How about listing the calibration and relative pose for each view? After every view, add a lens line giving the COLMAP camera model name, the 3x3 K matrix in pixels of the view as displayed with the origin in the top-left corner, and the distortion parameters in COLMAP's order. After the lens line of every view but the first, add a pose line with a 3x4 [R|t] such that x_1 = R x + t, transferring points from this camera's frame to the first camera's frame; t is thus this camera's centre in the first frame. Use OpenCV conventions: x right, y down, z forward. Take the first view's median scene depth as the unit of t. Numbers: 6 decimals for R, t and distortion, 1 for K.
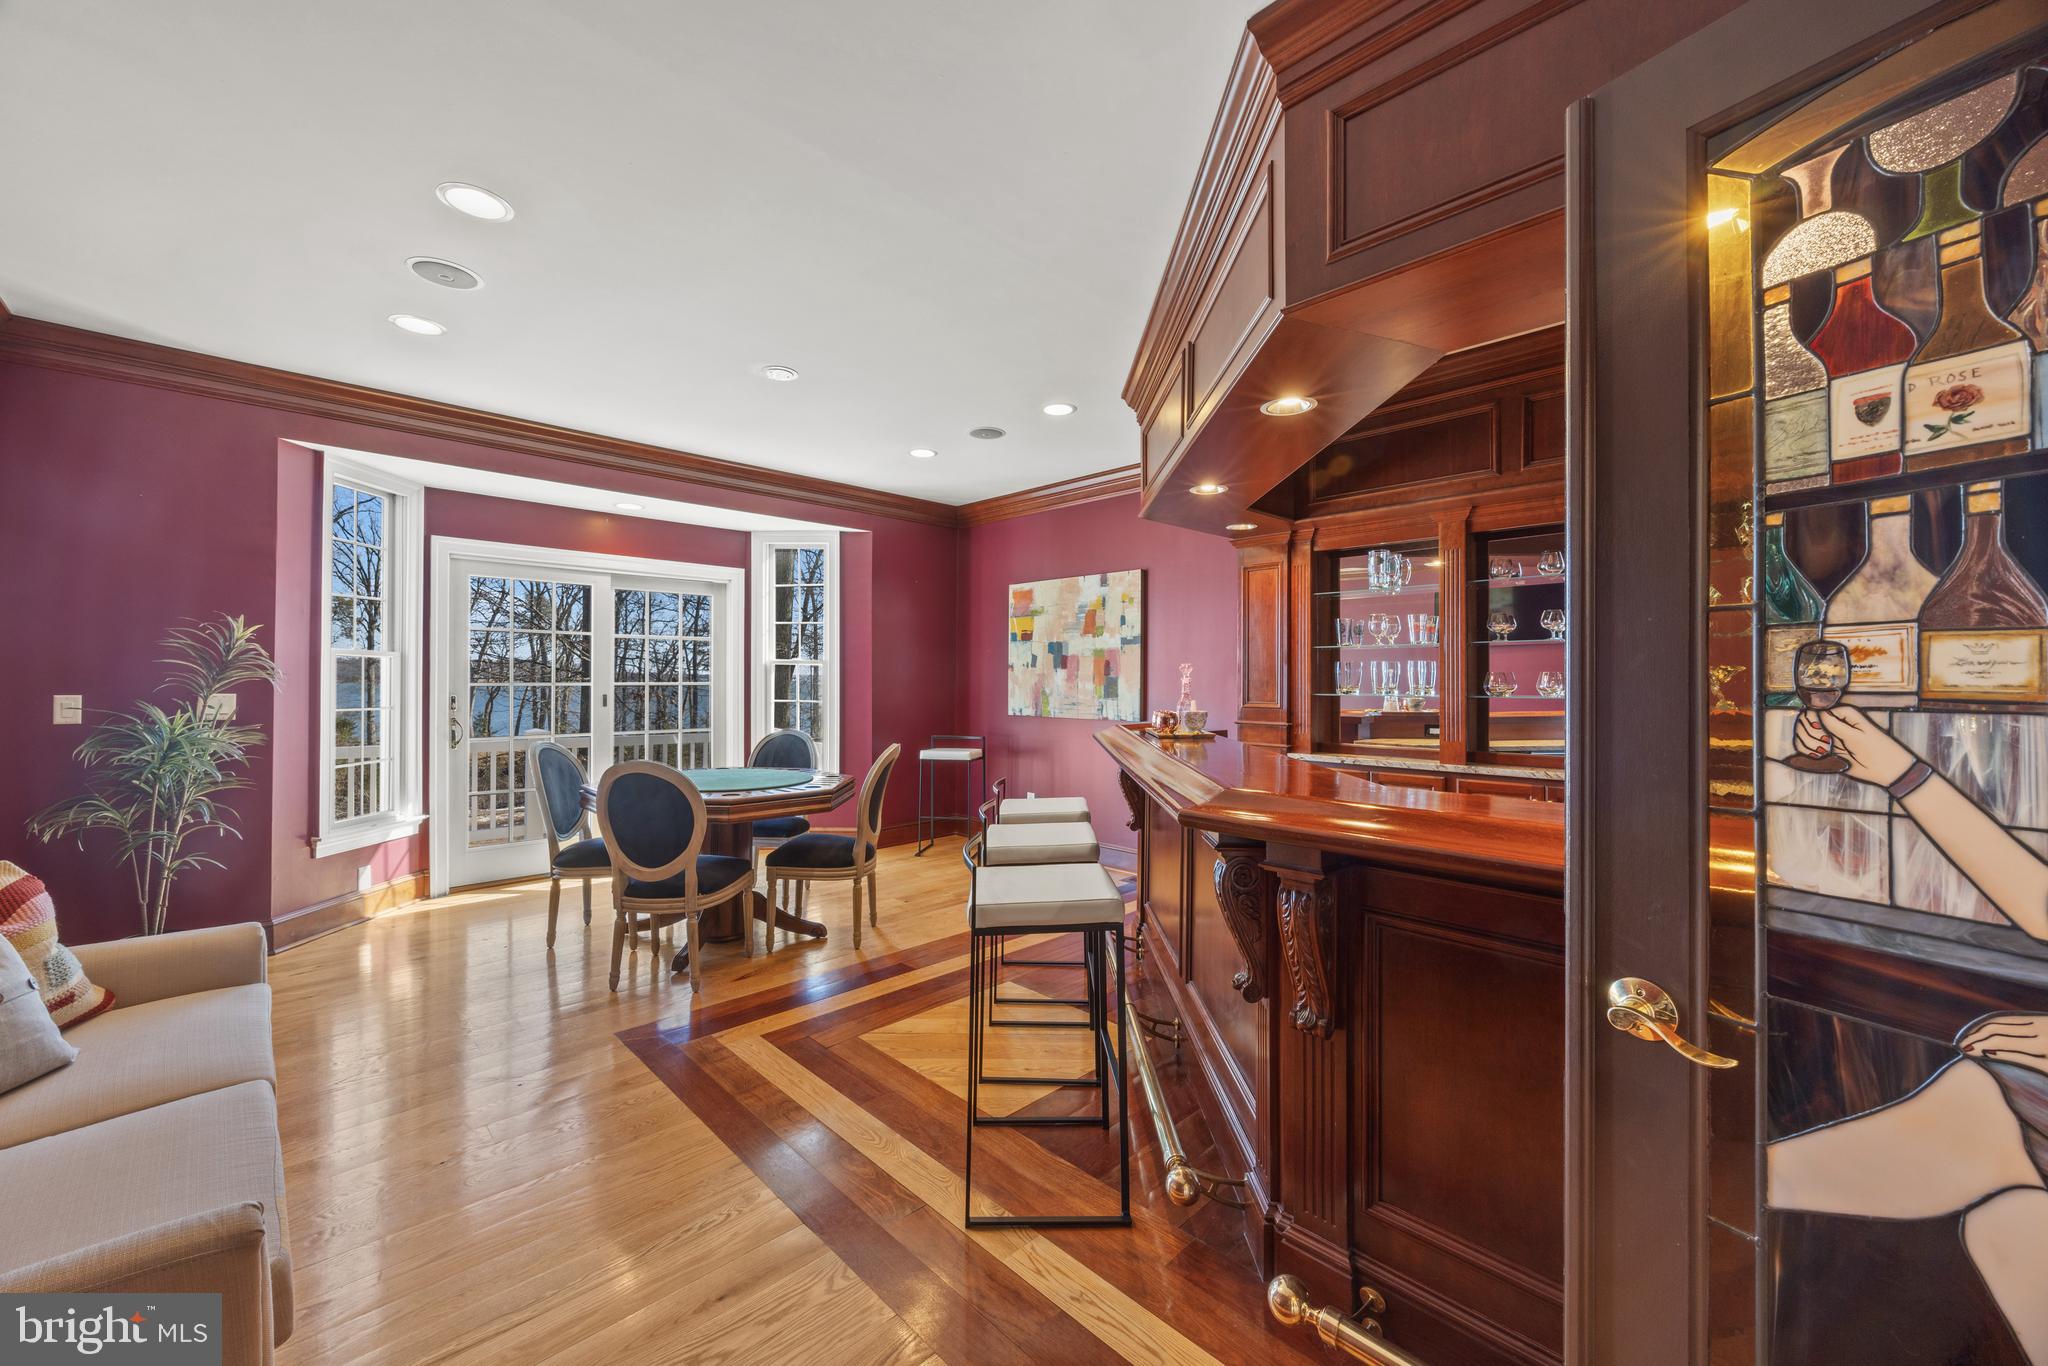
lens RADIAL K [[785.2, 0, 1023.2], [0, 785.2, 677.4], [0, 0, 1]] dist [-0.003661, 0.000142]
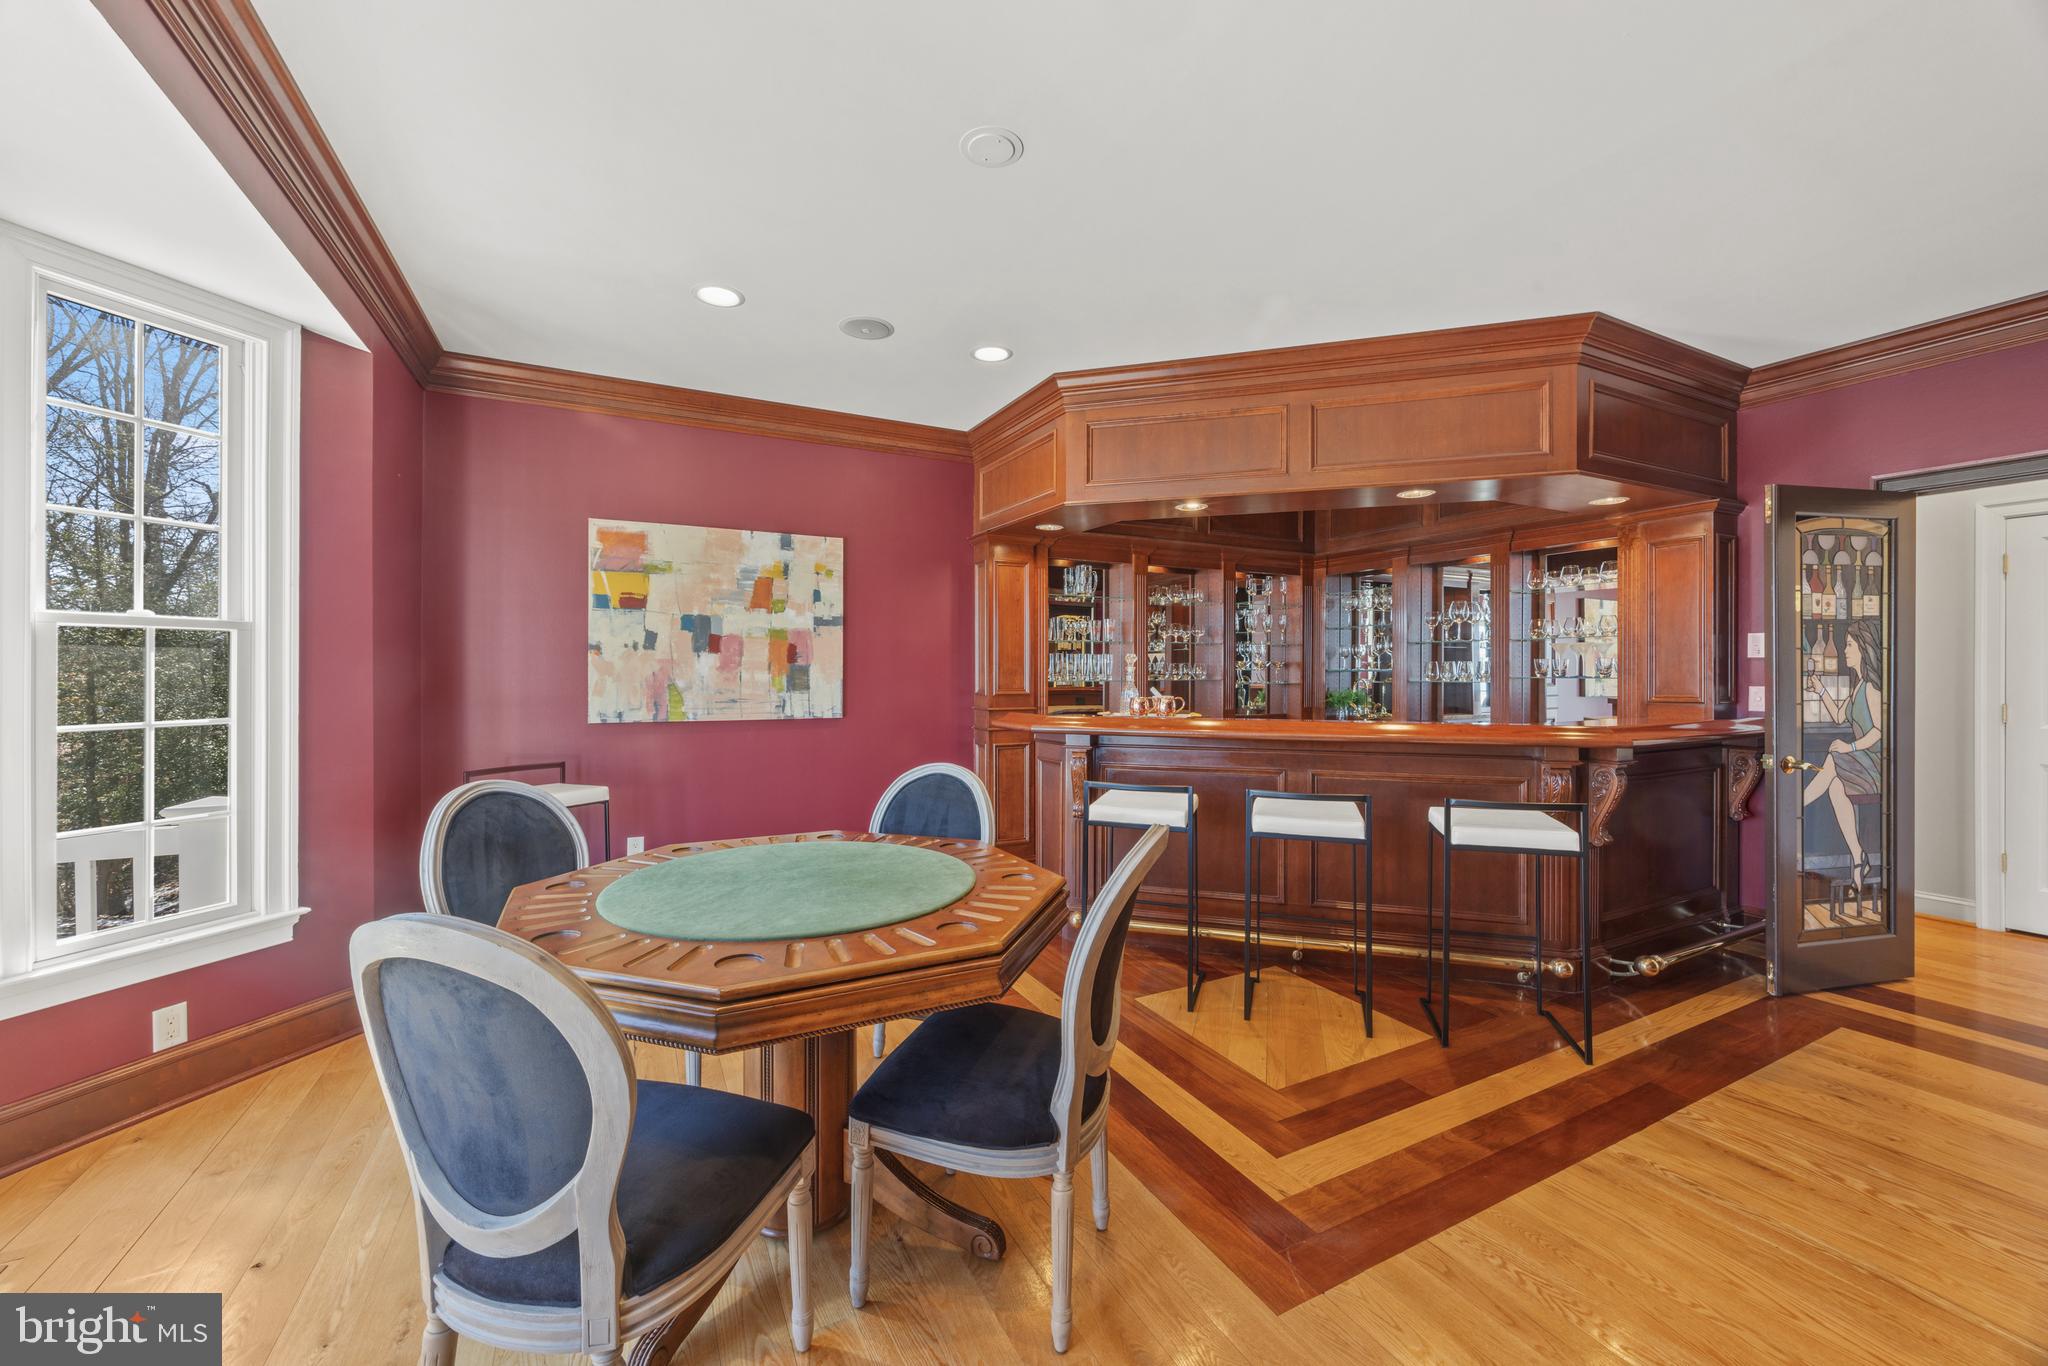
lens RADIAL K [[785.2, 0, 1023.0], [0, 785.2, 675.1], [0, 0, 1]] dist [-0.003661, 0.000142]
pose [[0.294185, -0.006211, 0.955728, -0.573878], [-0.003279, 0.999966, 0.007507, 0.003204], [-0.955743, -0.005342, 0.294155, 0.531574]]
